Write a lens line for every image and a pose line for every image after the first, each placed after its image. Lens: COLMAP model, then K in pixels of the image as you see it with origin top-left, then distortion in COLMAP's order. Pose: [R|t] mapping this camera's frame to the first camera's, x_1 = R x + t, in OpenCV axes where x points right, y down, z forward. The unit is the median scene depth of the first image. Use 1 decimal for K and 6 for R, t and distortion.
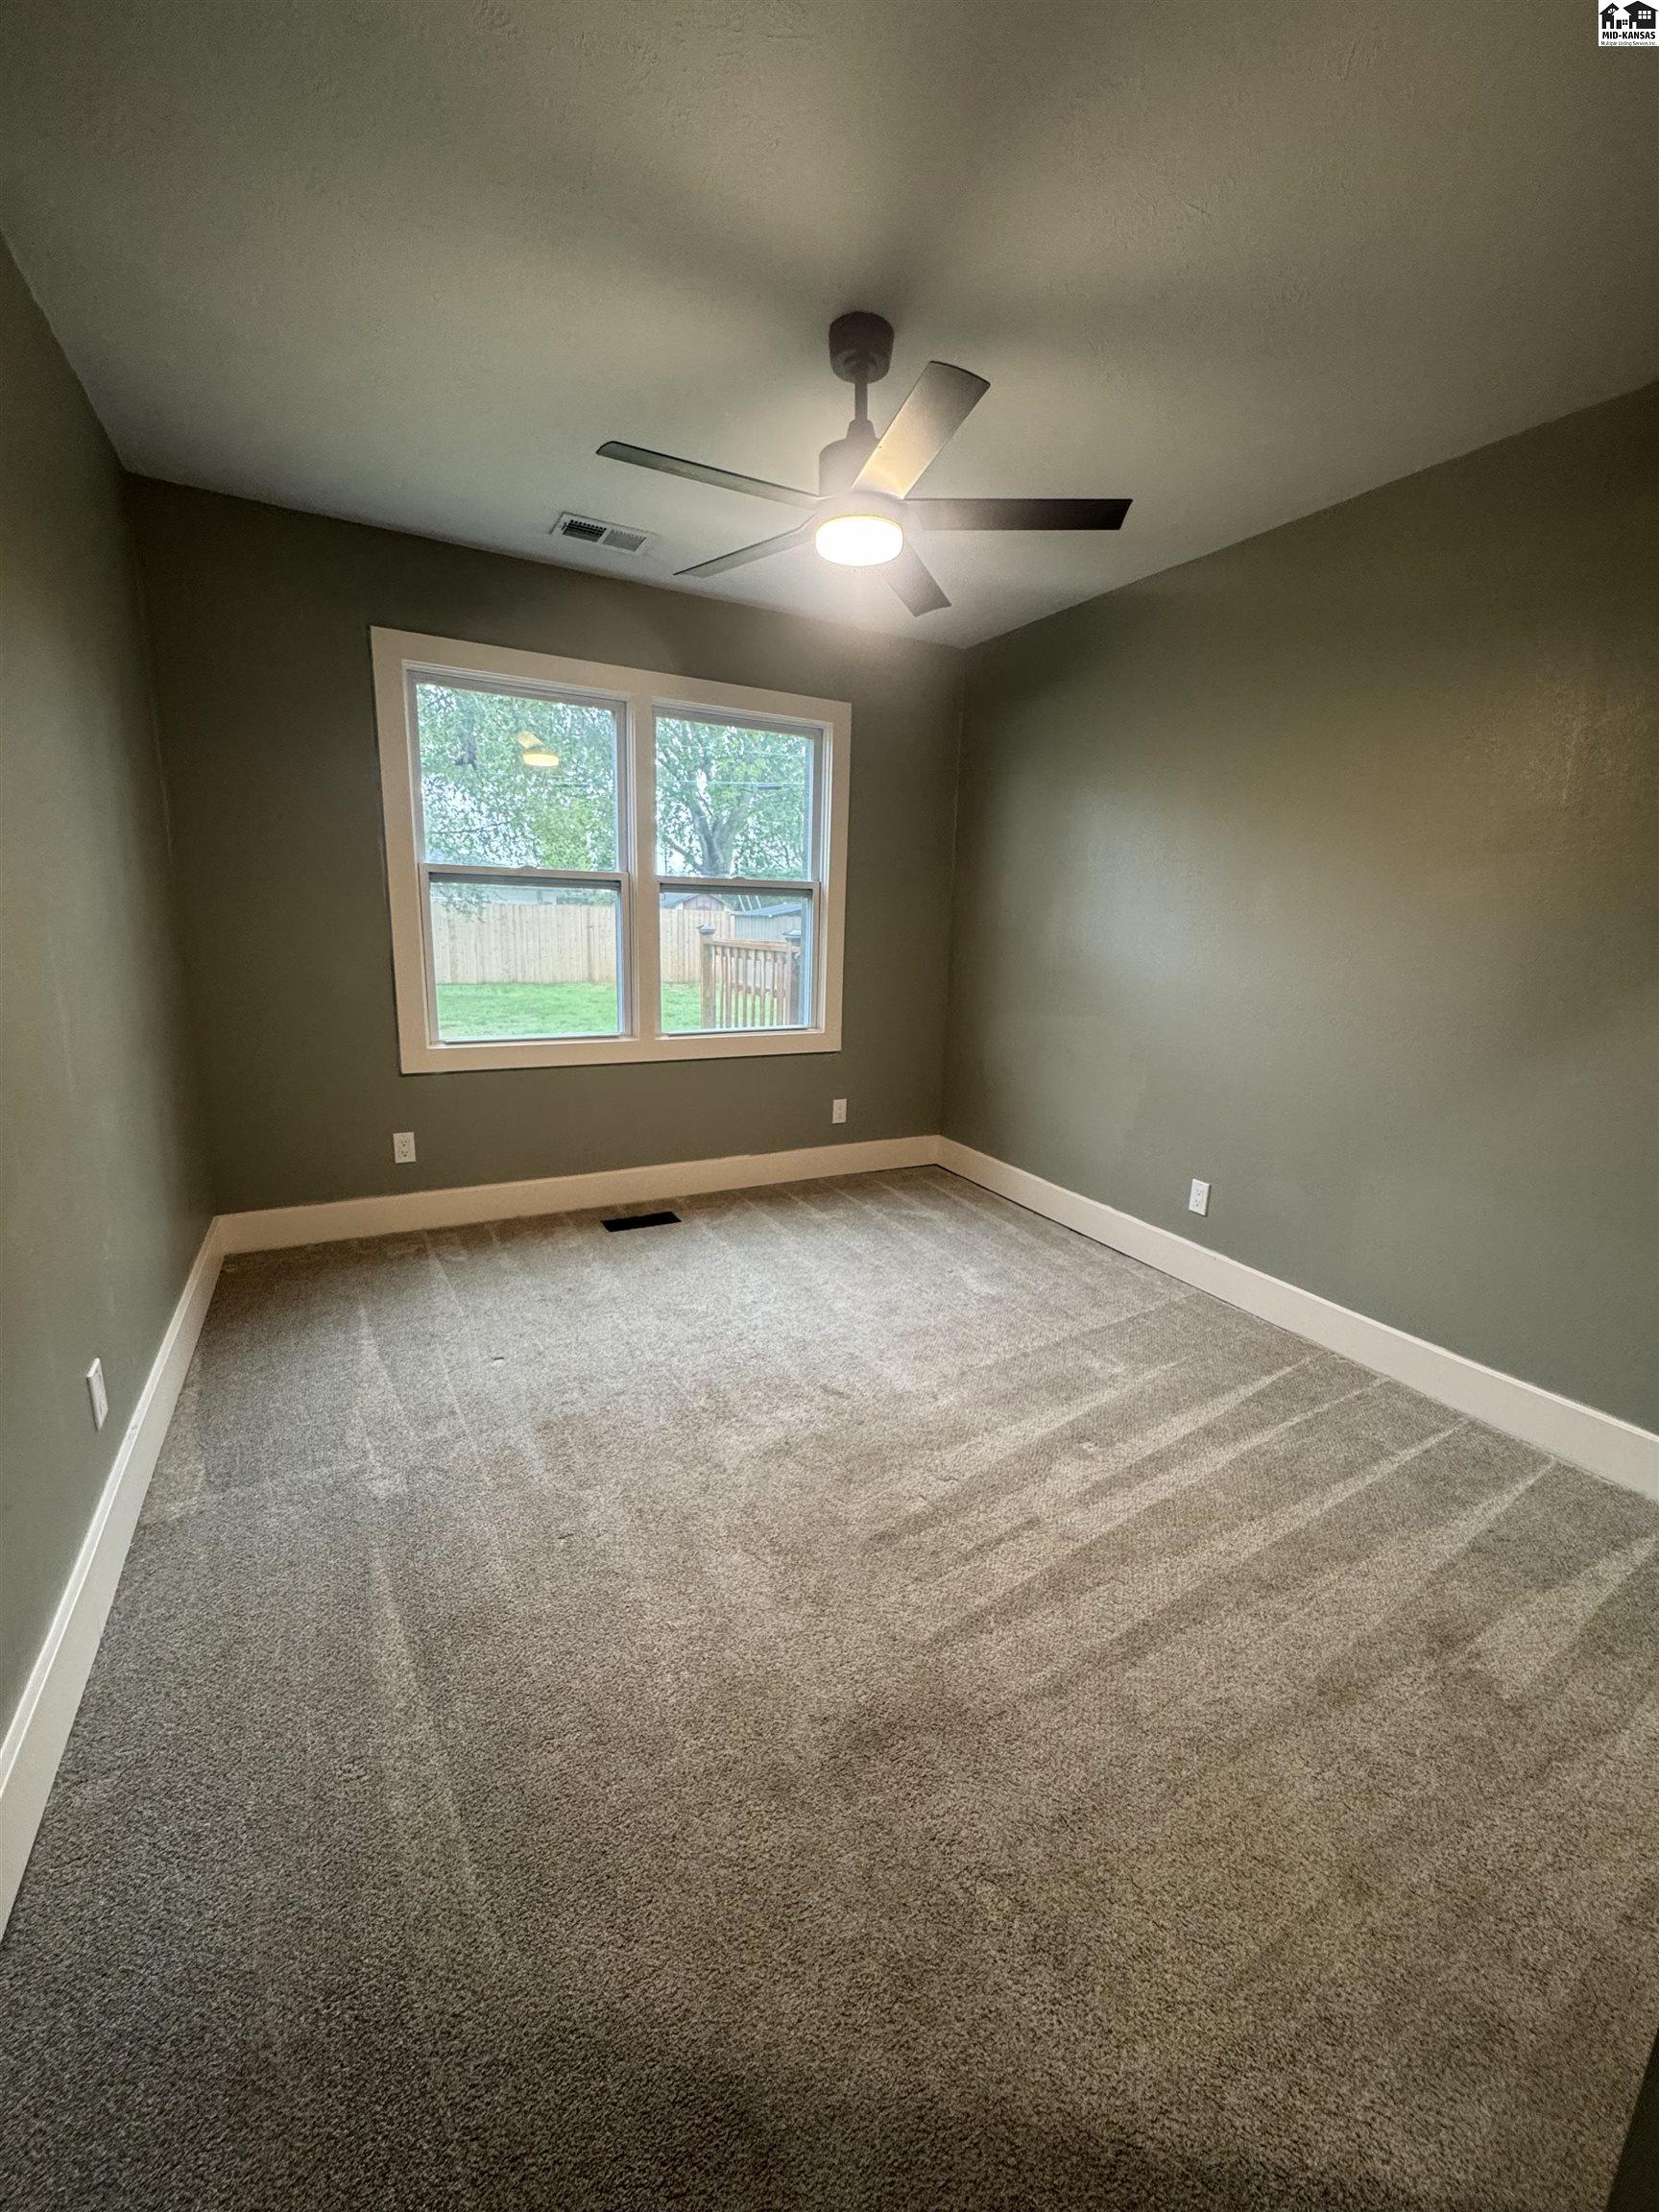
lens RADIAL K [[885.1, 0, 835.1], [0, 885.1, 1102.8], [0, 0, 1]] dist [-0.004051, 0.000246]
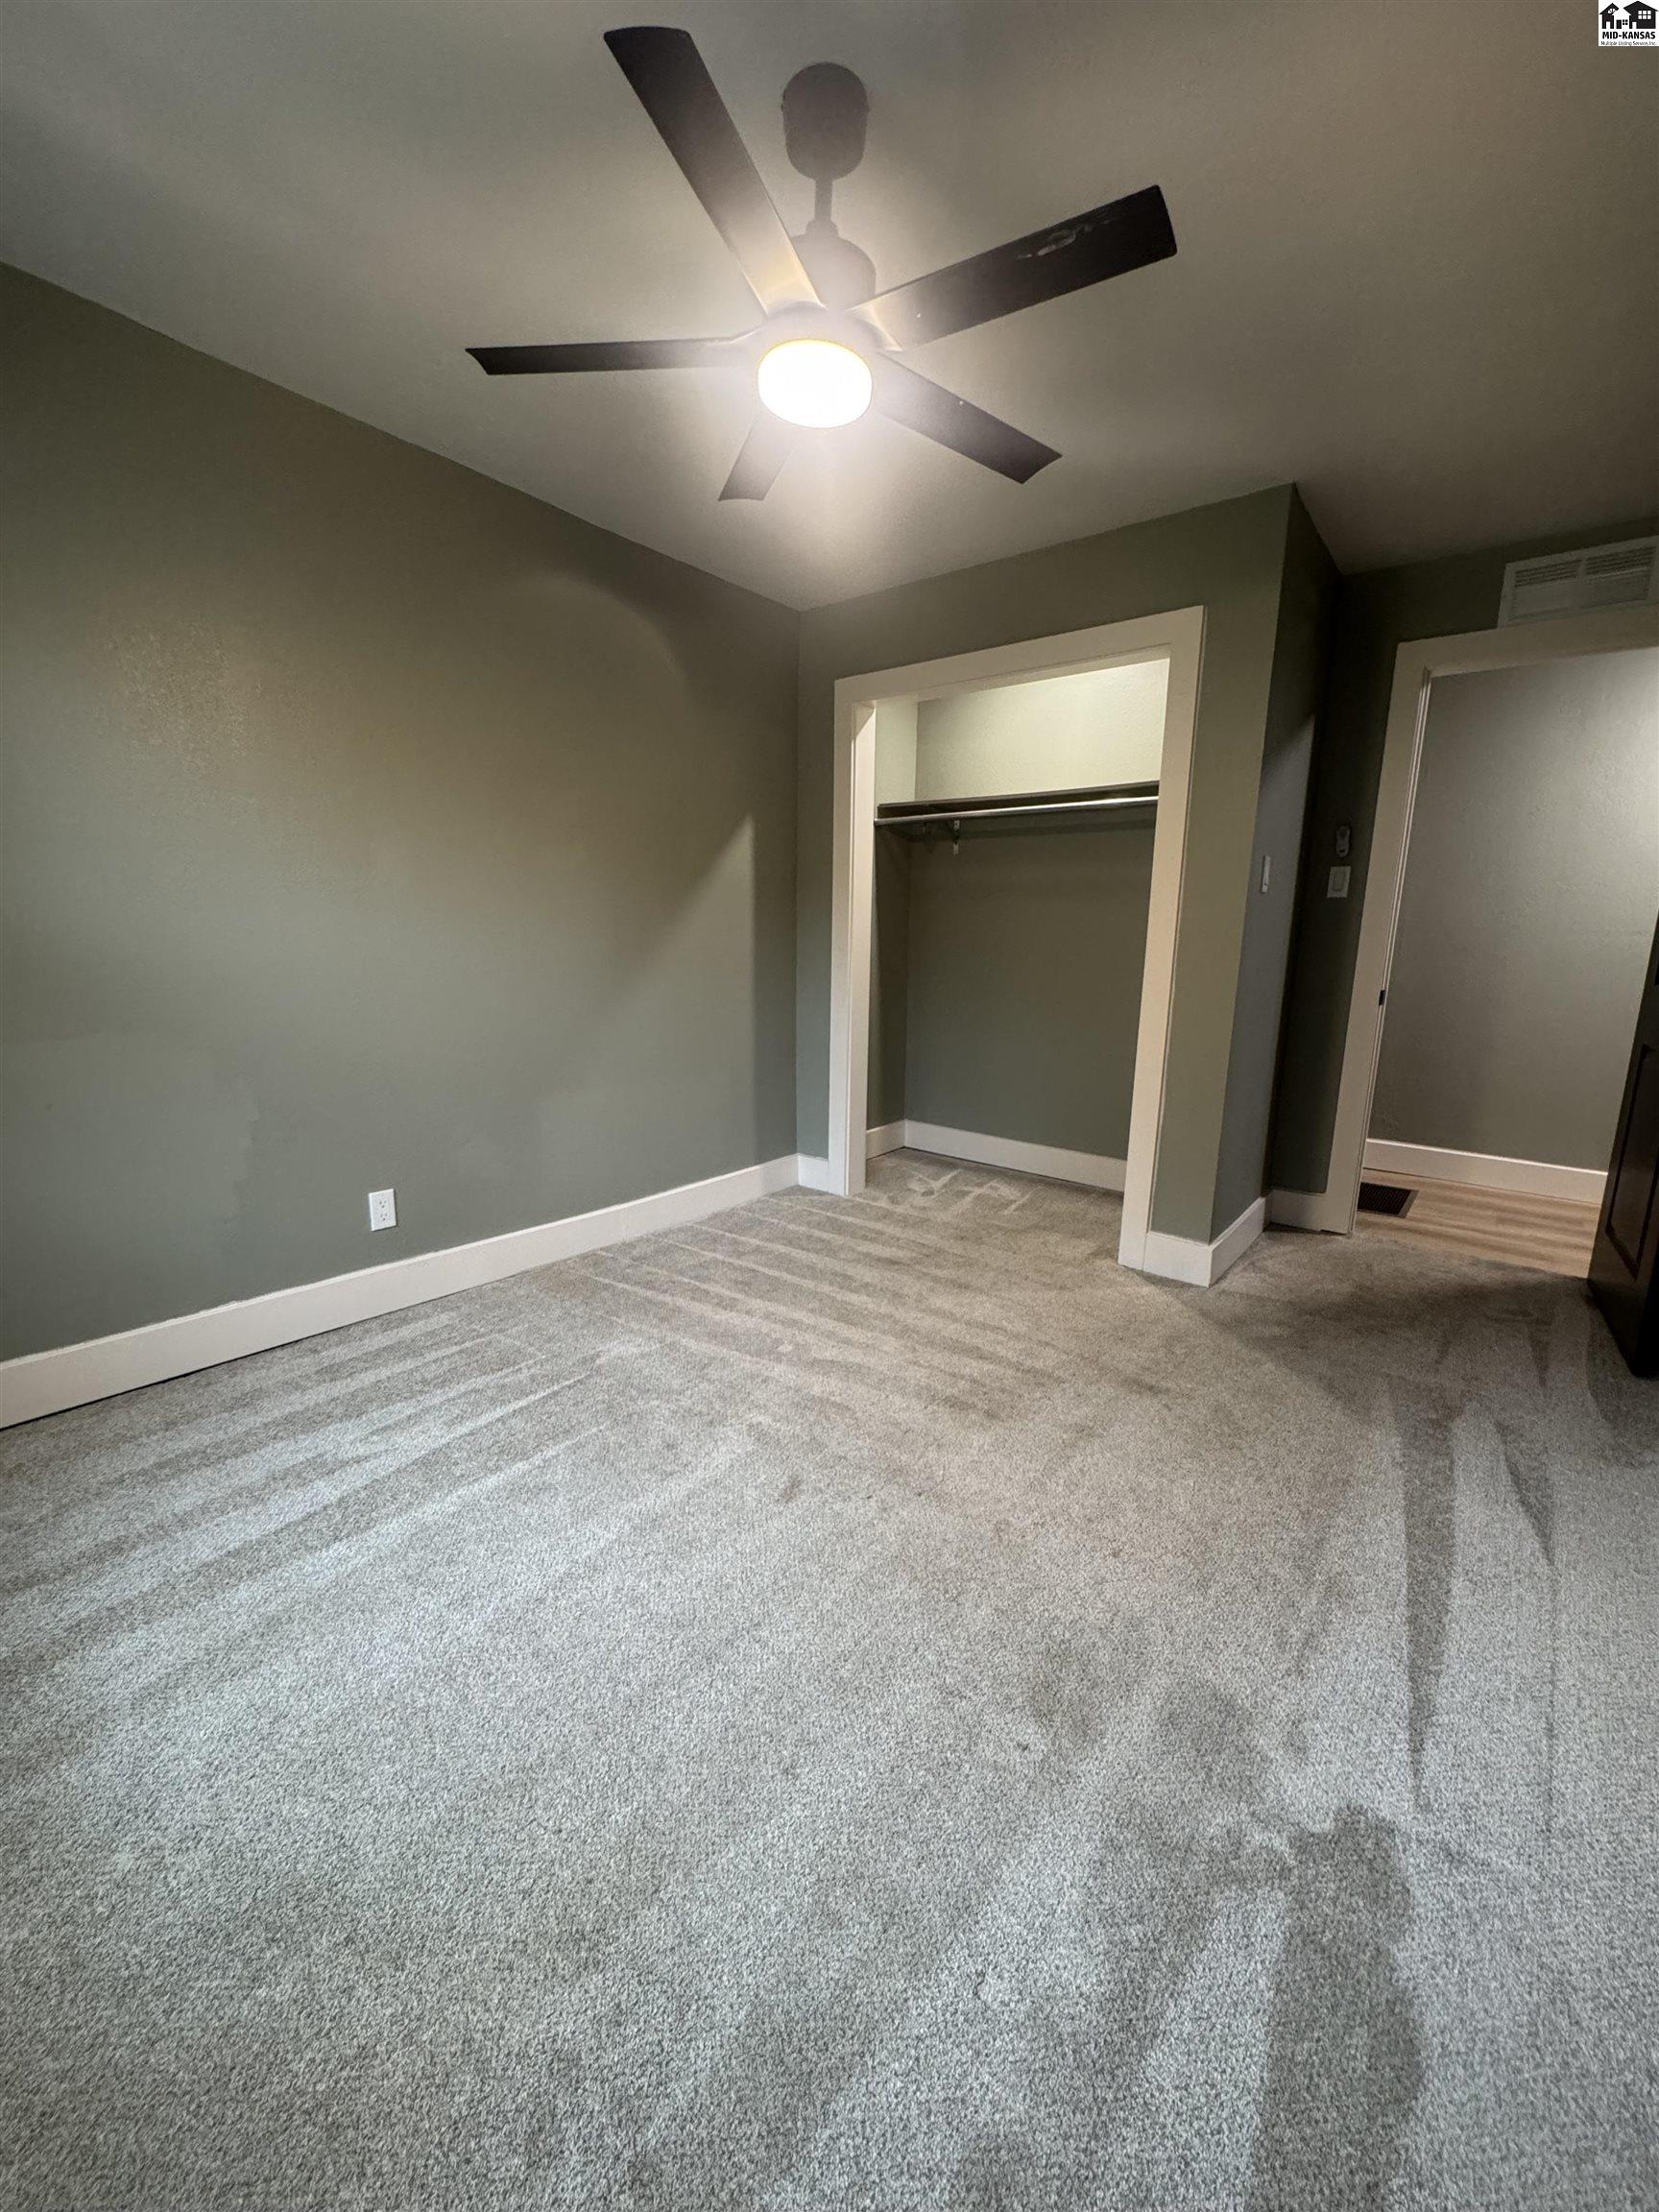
lens RADIAL K [[885.1, 0, 835.1], [0, 885.1, 1107.8], [0, 0, 1]] dist [-0.004051, 0.000246]
pose [[-0.369597, -0.222886, 0.902064, -0.726065], [0.166567, 0.939187, 0.300305, -0.247088], [-0.914141, 0.261246, -0.309996, 1.249301]]
